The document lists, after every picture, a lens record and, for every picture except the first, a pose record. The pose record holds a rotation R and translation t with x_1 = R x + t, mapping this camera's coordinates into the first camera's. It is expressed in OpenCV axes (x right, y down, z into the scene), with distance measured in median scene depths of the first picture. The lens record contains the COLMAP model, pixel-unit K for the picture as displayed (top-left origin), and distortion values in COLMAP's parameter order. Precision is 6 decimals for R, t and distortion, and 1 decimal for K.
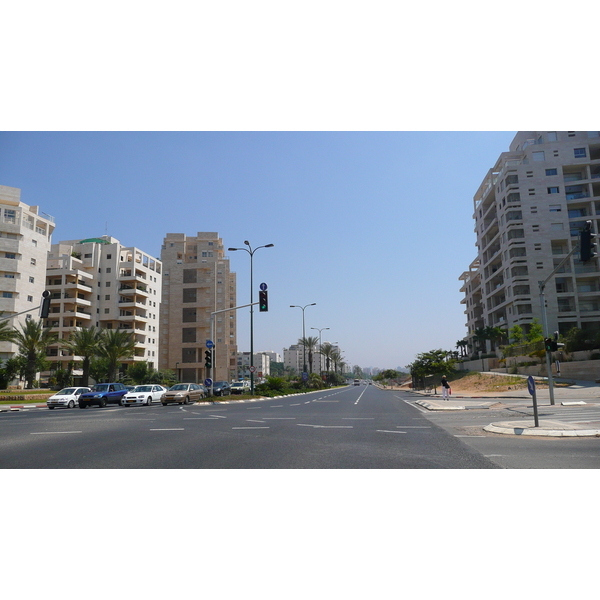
lens RADIAL K [[493.6, 0, 285.2], [0, 493.6, 299.4], [0, 0, 1]] dist [0.003965, 0.004656]
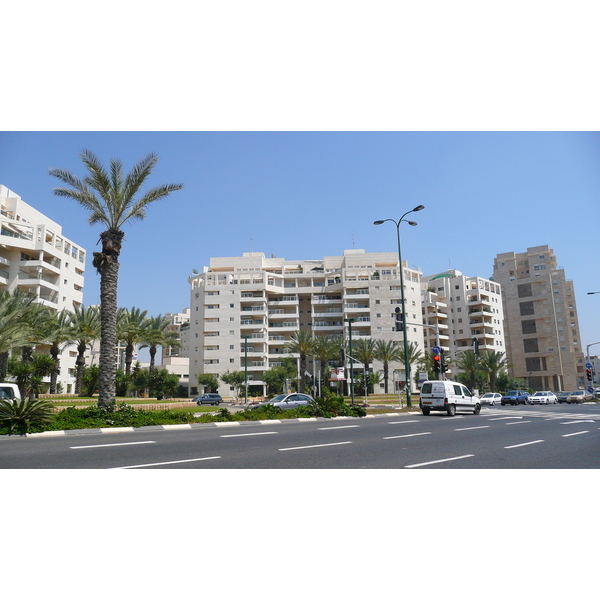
lens RADIAL K [[493.6, 0, 285.2], [0, 493.6, 299.4], [0, 0, 1]] dist [0.003965, 0.004656]
pose [[0.812389, -0.108825, -0.572871, -0.003670], [0.100430, 0.993863, -0.046378, -0.040366], [0.574402, -0.019856, 0.818332, -0.237532]]
